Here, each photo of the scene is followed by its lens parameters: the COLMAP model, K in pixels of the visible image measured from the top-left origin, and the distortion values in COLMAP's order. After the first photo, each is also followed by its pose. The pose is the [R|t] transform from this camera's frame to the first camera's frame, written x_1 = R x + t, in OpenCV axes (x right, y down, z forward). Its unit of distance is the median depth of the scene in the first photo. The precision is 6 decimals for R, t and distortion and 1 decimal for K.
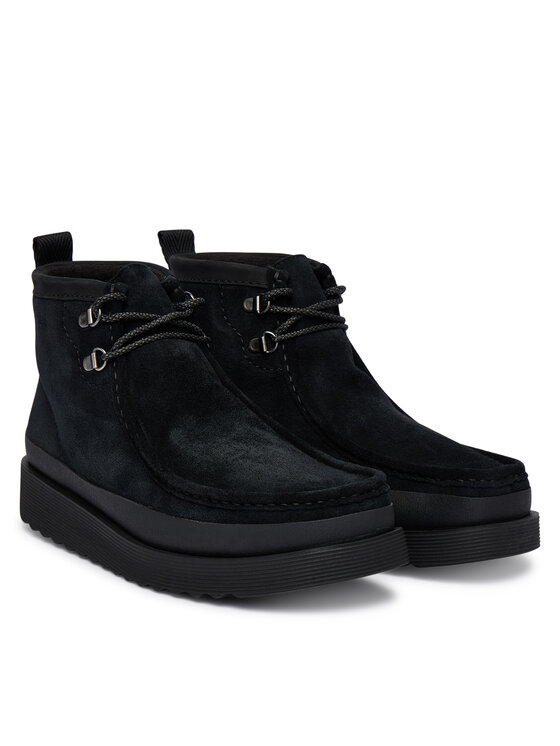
lens RADIAL K [[1940.3, 0, 280.0], [0, 1940.3, 373.0], [0, 0, 1]] dist [0.098593, 0.210534]
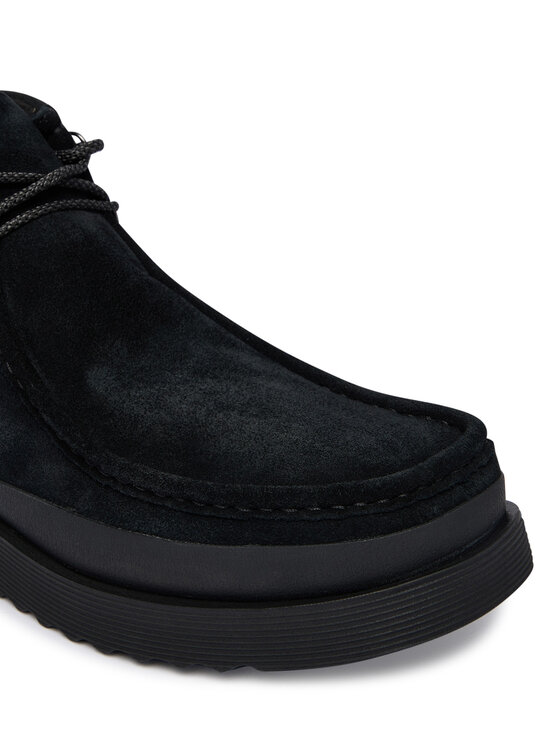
lens RADIAL K [[1165.4, 0, 280.0], [0, 1165.4, 373.0], [0, 0, 1]] dist [-0.163716, 0.175900]
pose [[0.970968, -0.109657, 0.212595, -0.075285], [0.074424, 0.983113, 0.167180, -0.024064], [-0.227338, -0.146505, 0.962733, 0.656865]]
